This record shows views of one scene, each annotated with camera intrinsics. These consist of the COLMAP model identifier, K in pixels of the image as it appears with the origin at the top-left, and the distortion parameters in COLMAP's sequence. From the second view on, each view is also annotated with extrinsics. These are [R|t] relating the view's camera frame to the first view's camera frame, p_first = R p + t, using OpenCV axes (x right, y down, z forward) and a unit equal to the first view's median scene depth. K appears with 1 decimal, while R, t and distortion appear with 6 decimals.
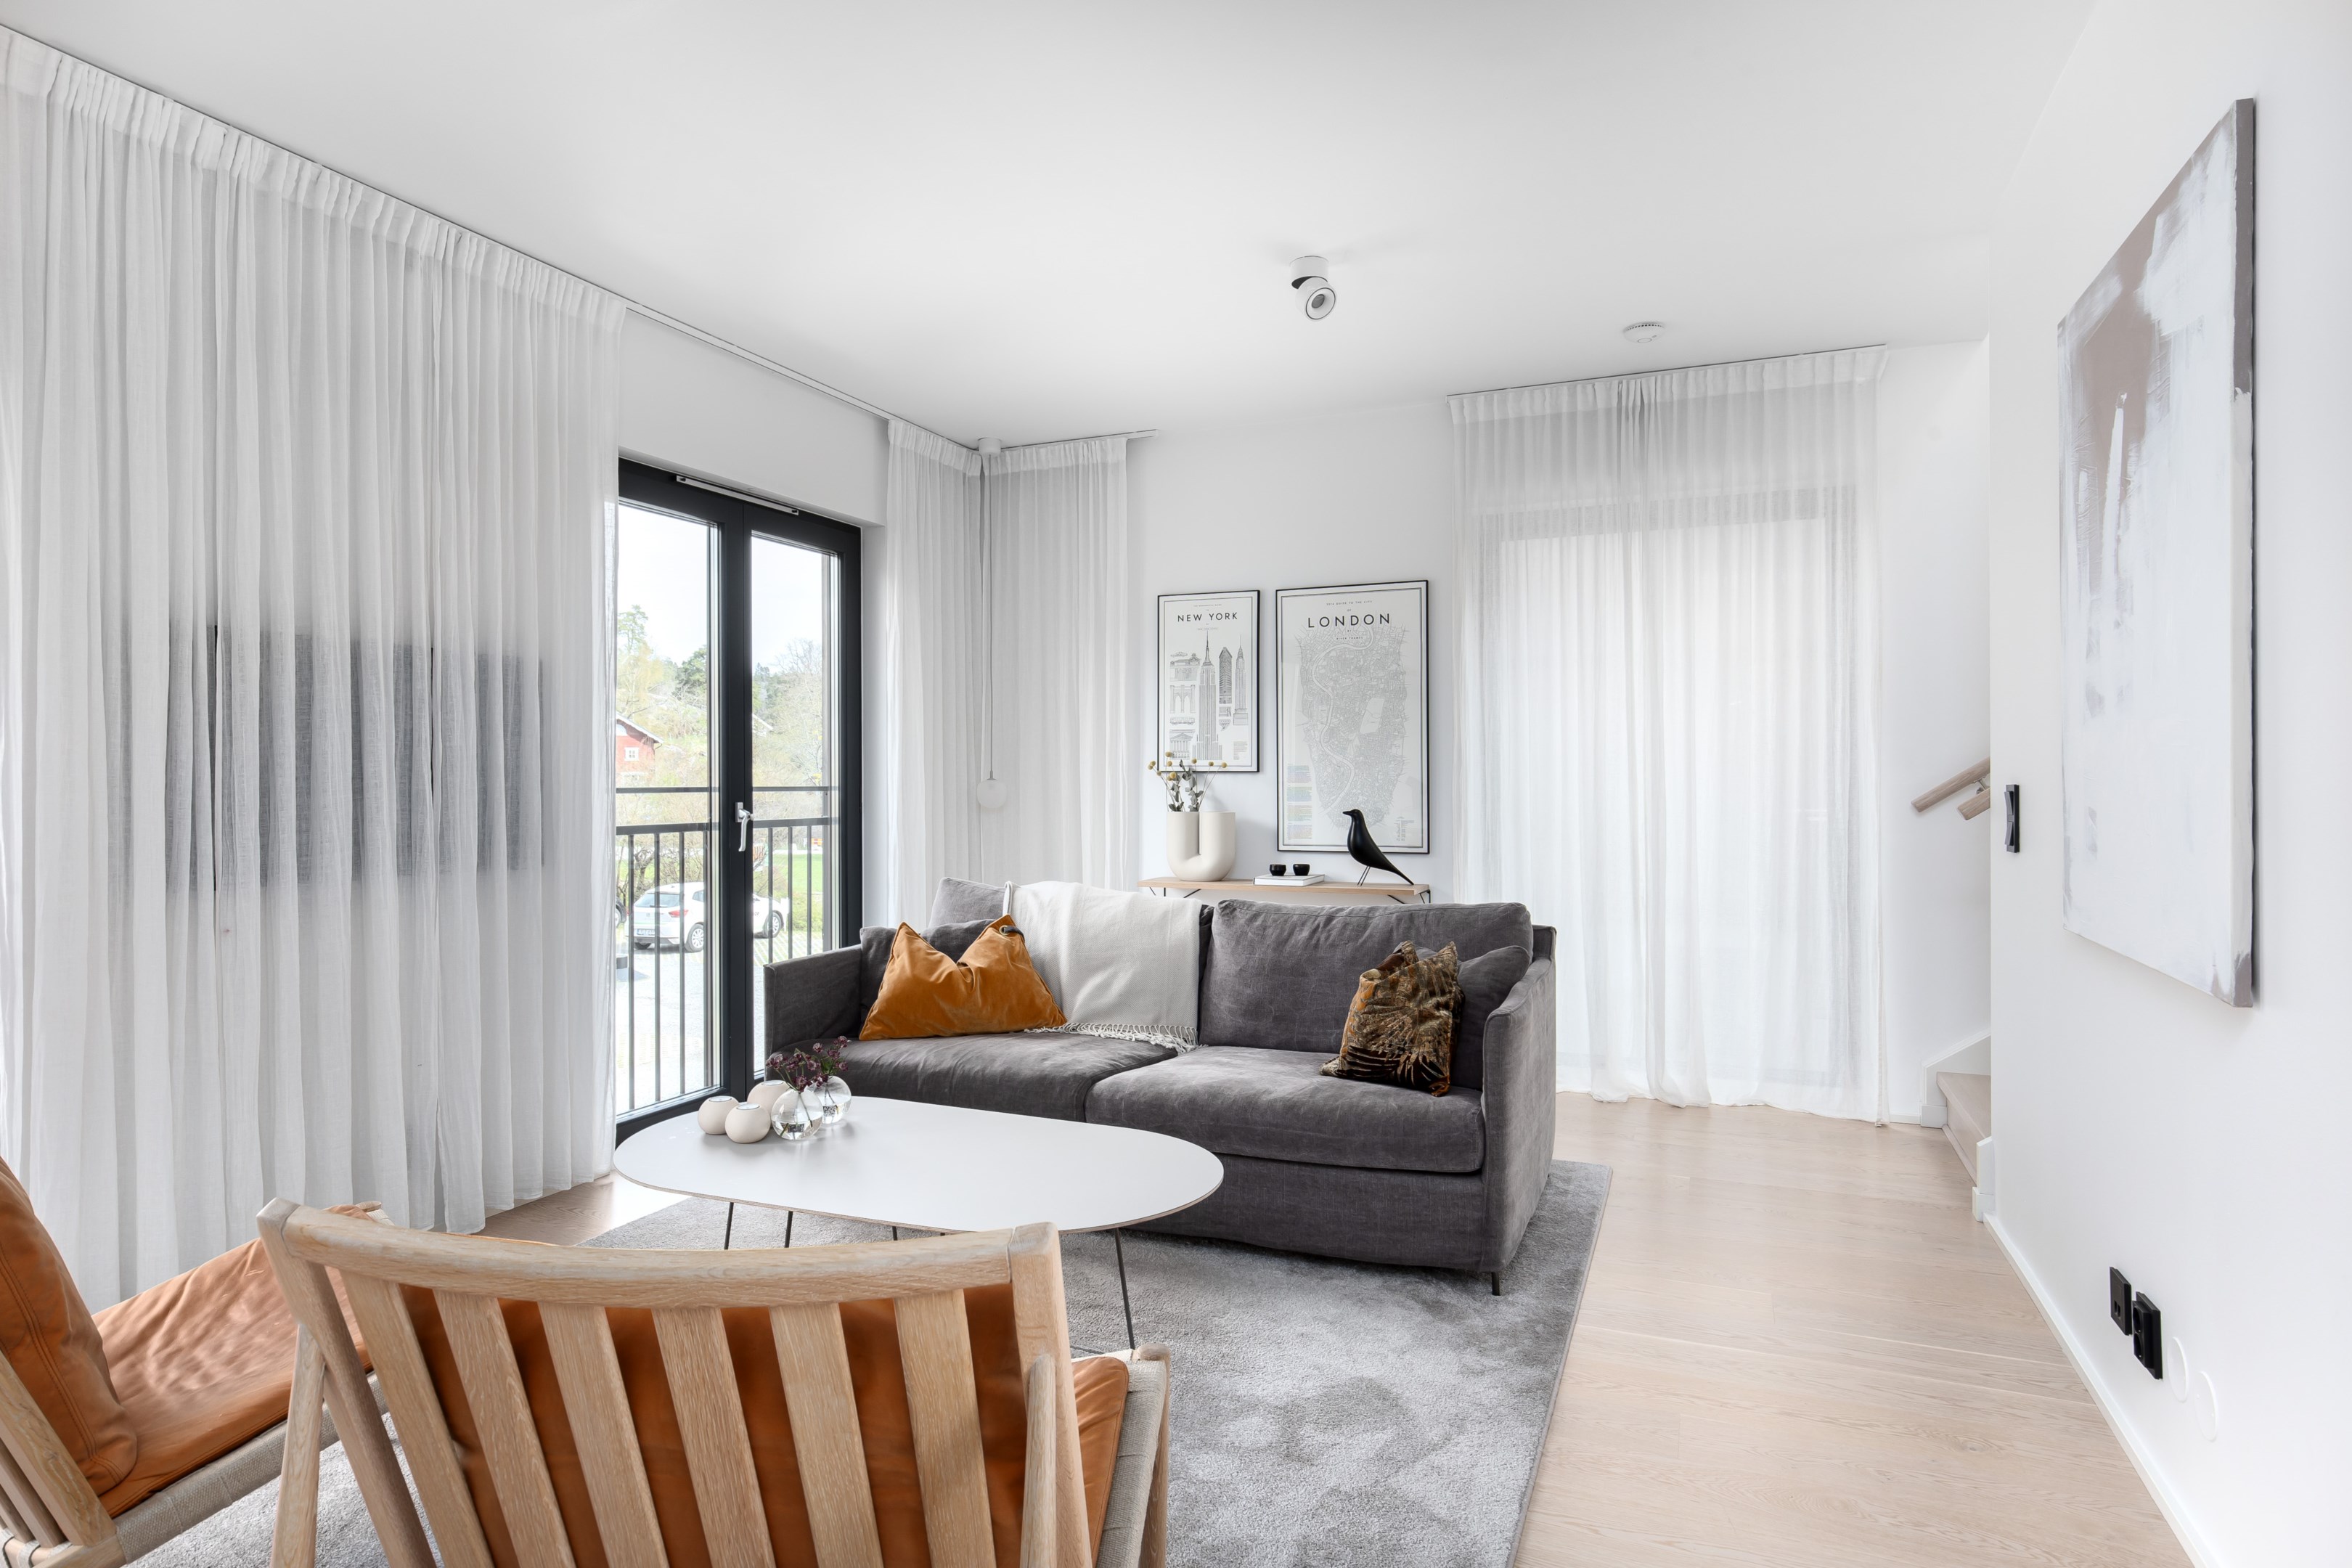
lens RADIAL K [[1323.9, 0, 1162.7], [0, 1323.9, 780.8], [0, 0, 1]] dist [-0.023103, 0.012672]
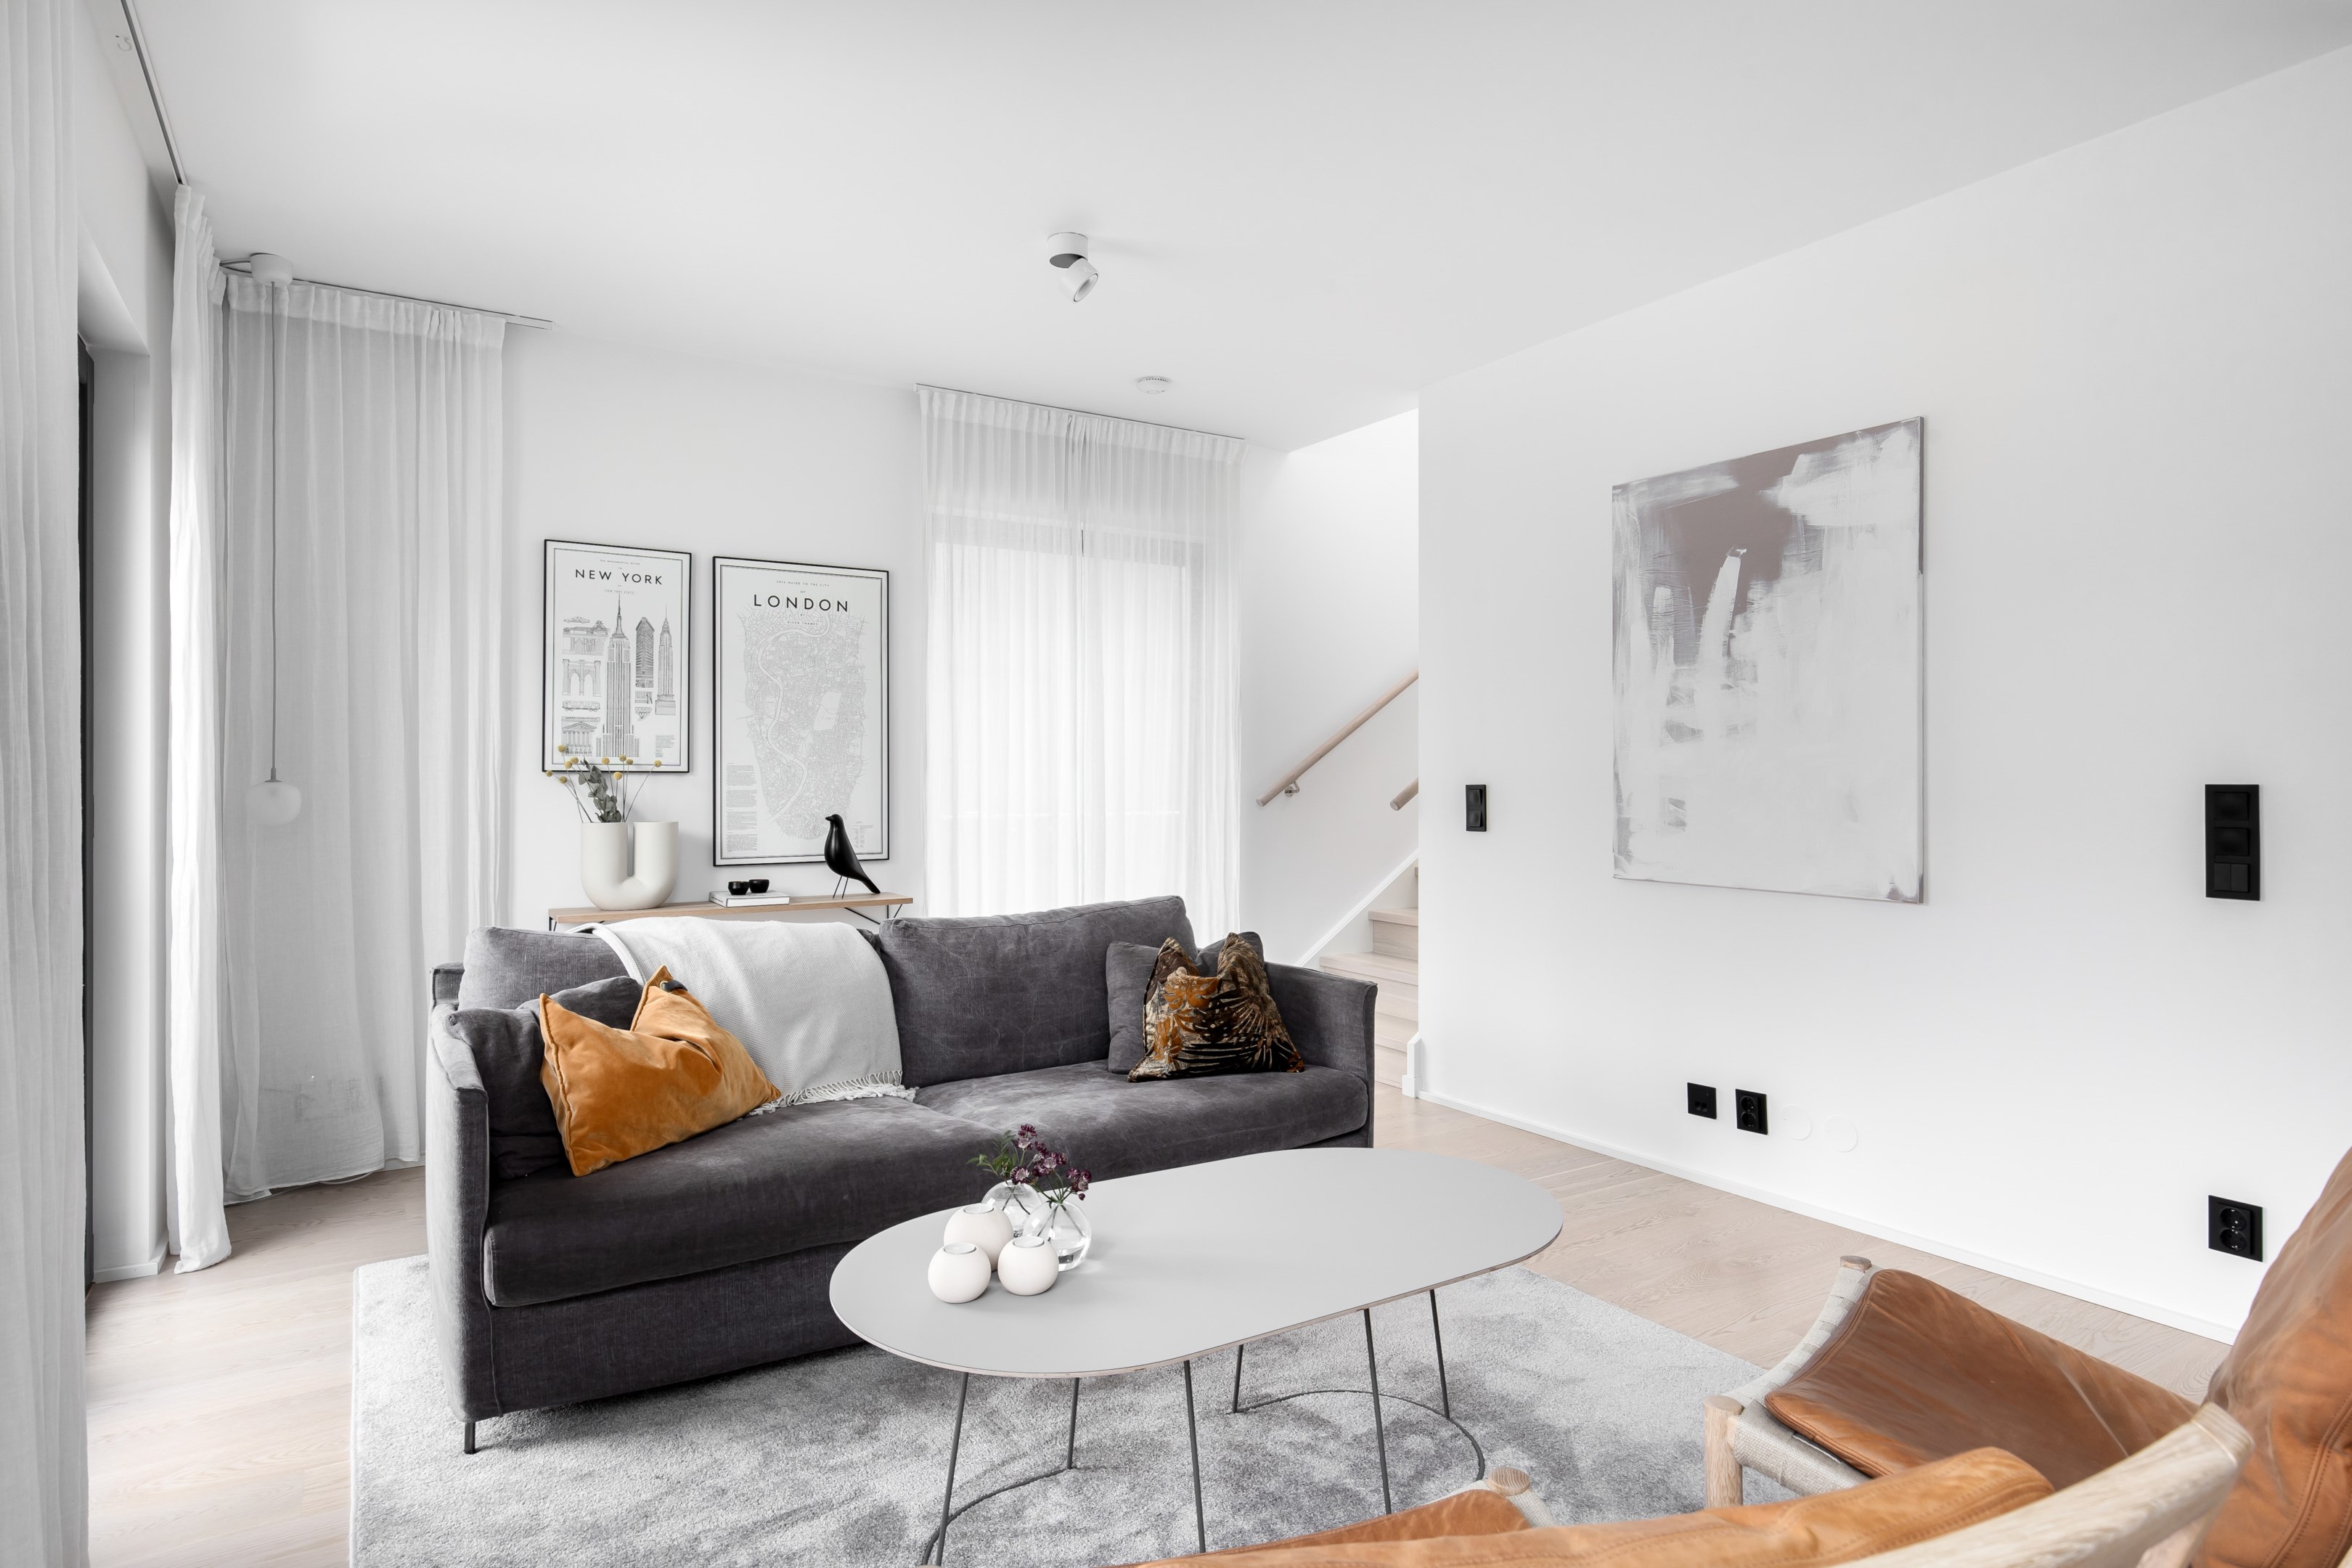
lens RADIAL K [[1323.9, 0, 1165.8], [0, 1323.9, 785.5], [0, 0, 1]] dist [-0.023103, 0.012672]
pose [[0.550105, 0.000356, 0.835096, -0.474228], [0.000572, 1.000000, -0.000803, 0.002612], [-0.835096, 0.000919, 0.550104, 0.307347]]
